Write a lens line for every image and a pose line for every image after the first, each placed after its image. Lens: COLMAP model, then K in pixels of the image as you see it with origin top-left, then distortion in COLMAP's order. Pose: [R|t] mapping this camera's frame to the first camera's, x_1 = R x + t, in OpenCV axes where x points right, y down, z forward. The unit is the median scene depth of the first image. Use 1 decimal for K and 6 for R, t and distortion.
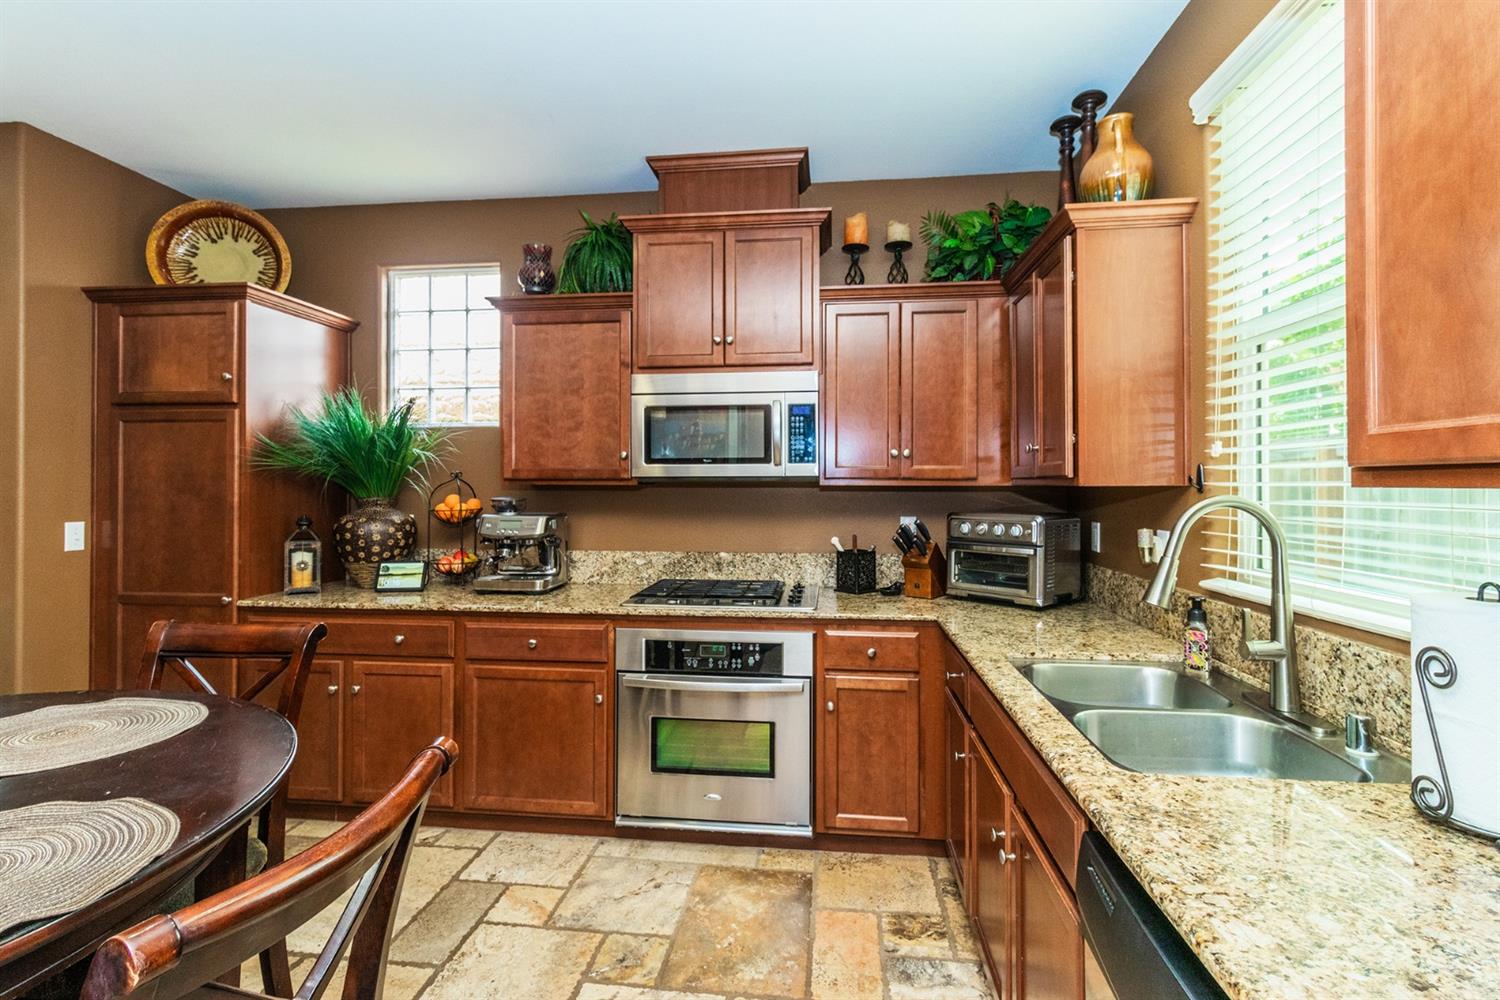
lens RADIAL K [[691.3, 0, 755.7], [0, 691.3, 480.5], [0, 0, 1]] dist [-0.002004, 0.000201]
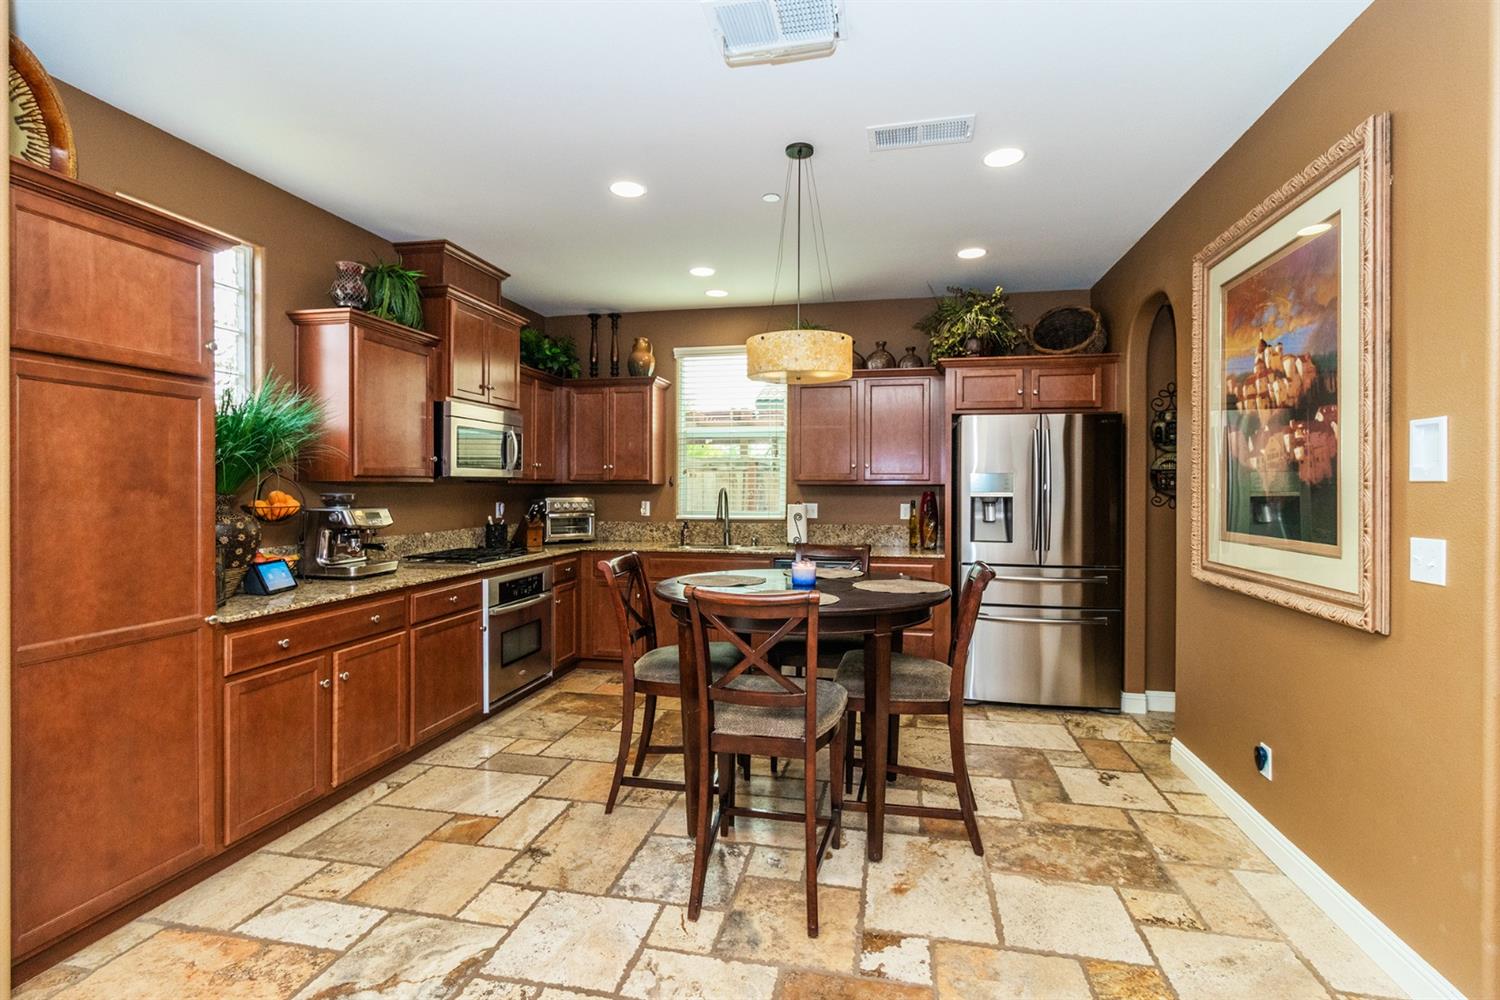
lens RADIAL K [[691.3, 0, 754.4], [0, 691.3, 492.2], [0, 0, 1]] dist [-0.002004, 0.000201]
pose [[0.086554, -0.007968, 0.996215, -1.535850], [-0.009962, 0.999911, 0.008863, 0.008476], [-0.996197, -0.010691, 0.086467, 0.290126]]
